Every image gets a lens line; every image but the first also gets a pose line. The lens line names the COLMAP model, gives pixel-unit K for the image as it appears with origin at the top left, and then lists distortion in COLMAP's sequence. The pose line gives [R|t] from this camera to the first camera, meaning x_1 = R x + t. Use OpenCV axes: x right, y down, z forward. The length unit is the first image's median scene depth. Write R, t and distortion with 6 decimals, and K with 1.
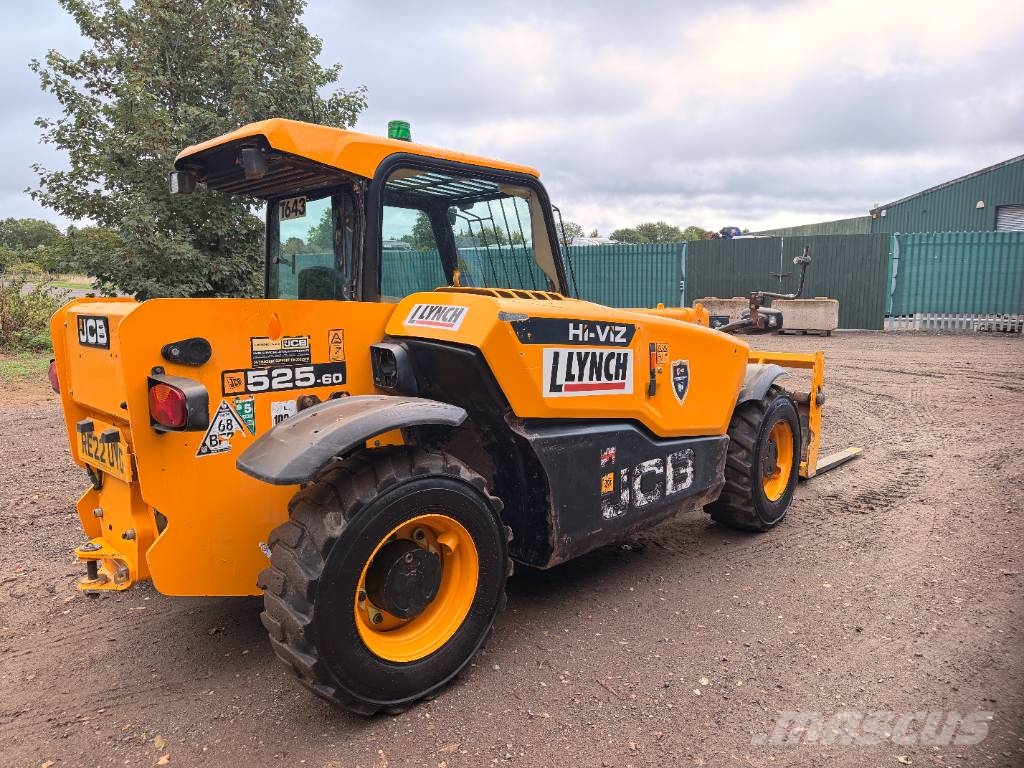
lens RADIAL K [[724.3, 0, 519.7], [0, 724.3, 385.4], [0, 0, 1]] dist [0.088833, -0.124379]
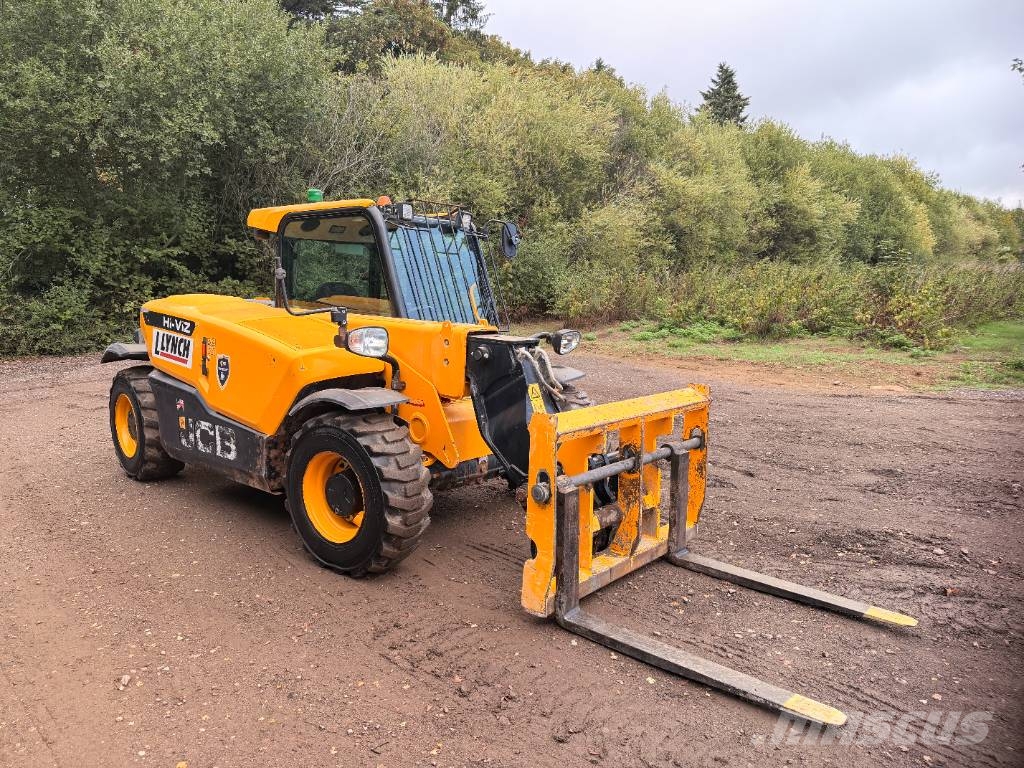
lens RADIAL K [[724.3, 0, 519.7], [0, 724.3, 385.4], [0, 0, 1]] dist [0.088833, -0.124379]
pose [[0.041070, 0.137705, -0.989621, 1.768864], [-0.137695, 0.981787, 0.130900, -0.258188], [0.989623, 0.130890, 0.059283, 1.685727]]
